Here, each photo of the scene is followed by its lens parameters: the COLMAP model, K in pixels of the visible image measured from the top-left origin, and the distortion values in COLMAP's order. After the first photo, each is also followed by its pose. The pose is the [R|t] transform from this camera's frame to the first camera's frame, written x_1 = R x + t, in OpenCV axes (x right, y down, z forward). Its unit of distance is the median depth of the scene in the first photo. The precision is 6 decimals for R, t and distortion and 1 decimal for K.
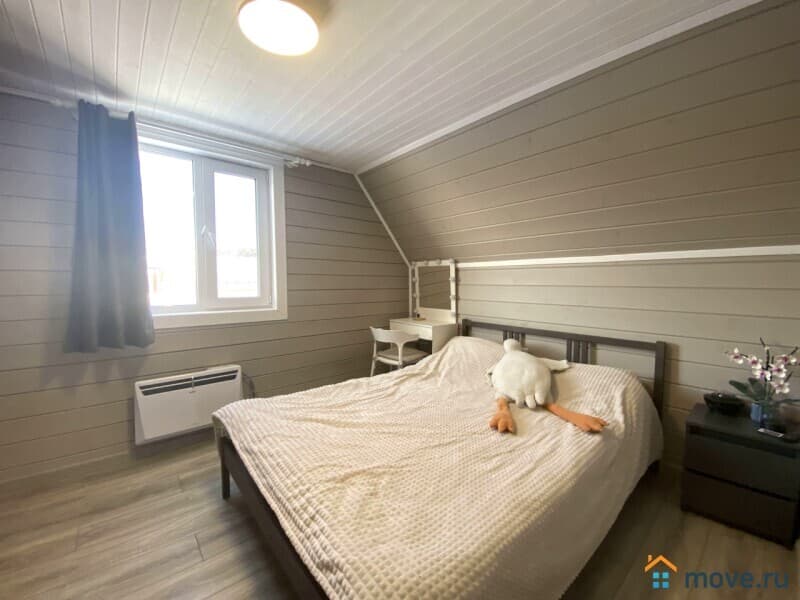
lens RADIAL K [[324.8, 0, 404.7], [0, 324.8, 299.3], [0, 0, 1]] dist [0.004109, -0.009193]
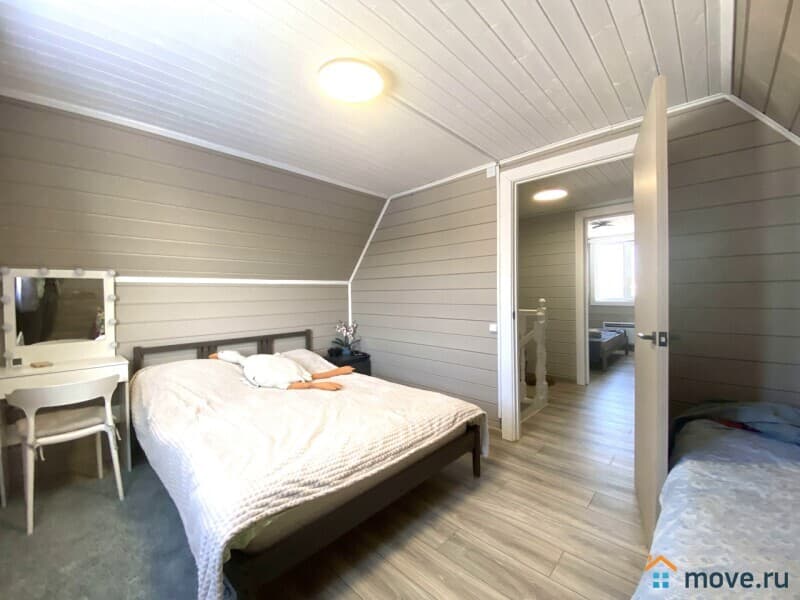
lens RADIAL K [[324.8, 0, 396.9], [0, 324.8, 296.4], [0, 0, 1]] dist [0.004109, -0.009193]
pose [[-0.086658, -0.012497, 0.996160, -0.855972], [0.071416, 0.997271, 0.018724, -0.041188], [-0.993675, 0.072764, -0.085529, 0.530981]]
